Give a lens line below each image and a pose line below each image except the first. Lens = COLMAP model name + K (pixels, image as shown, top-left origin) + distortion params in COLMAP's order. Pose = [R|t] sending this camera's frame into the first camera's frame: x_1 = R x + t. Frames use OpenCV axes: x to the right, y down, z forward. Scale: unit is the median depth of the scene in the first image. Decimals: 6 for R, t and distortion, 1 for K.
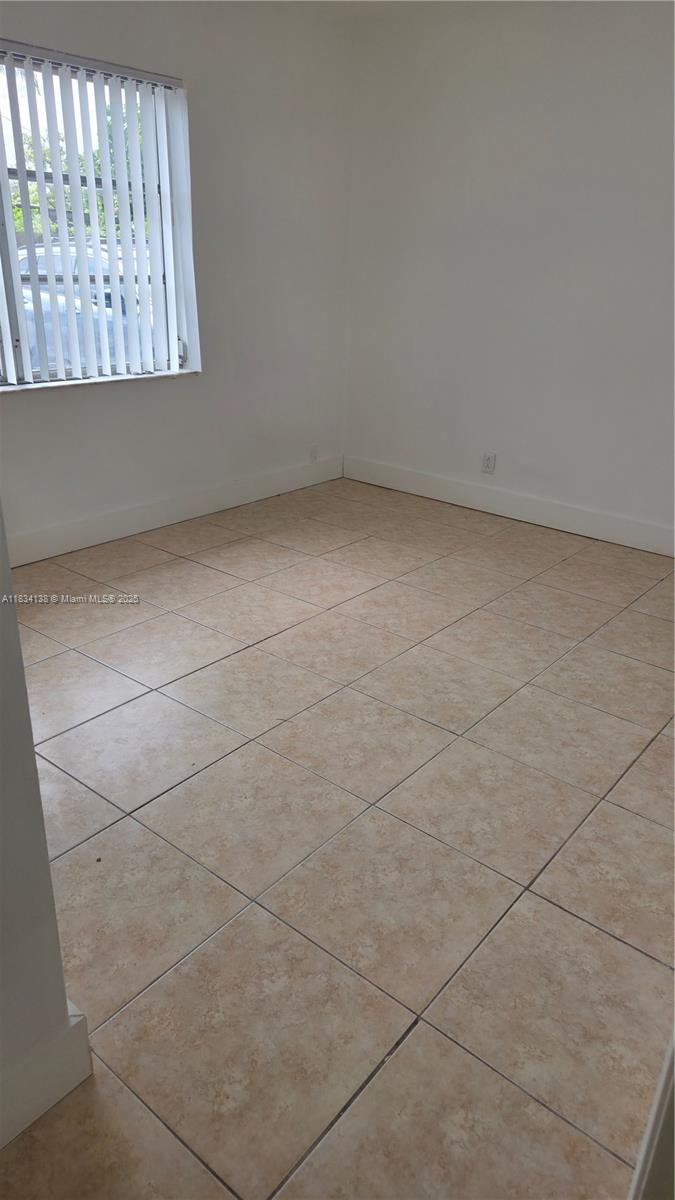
lens RADIAL K [[805.4, 0, 337.5], [0, 805.4, 600.0], [0, 0, 1]] dist [0.074860, -0.068953]
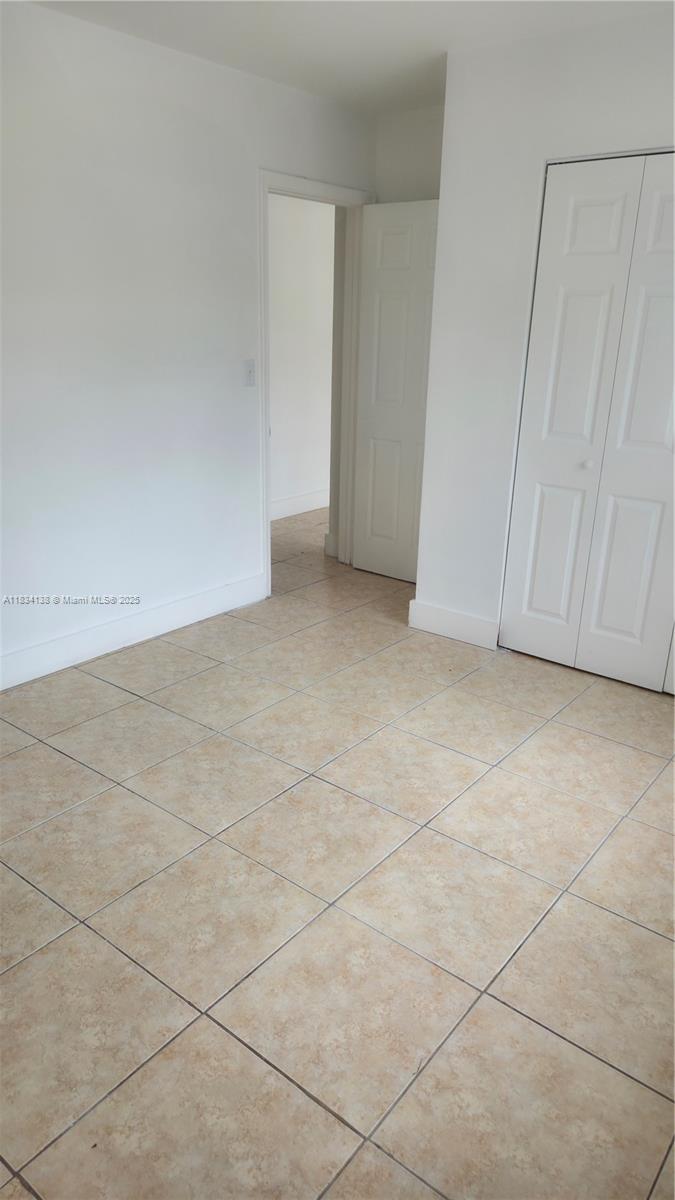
lens RADIAL K [[805.4, 0, 337.5], [0, 805.4, 600.0], [0, 0, 1]] dist [0.074860, -0.068953]
pose [[-0.998526, -0.046447, -0.028065, 0.015394], [-0.053170, 0.733848, 0.677230, -0.695427], [-0.010860, 0.677724, -0.735236, 1.513108]]
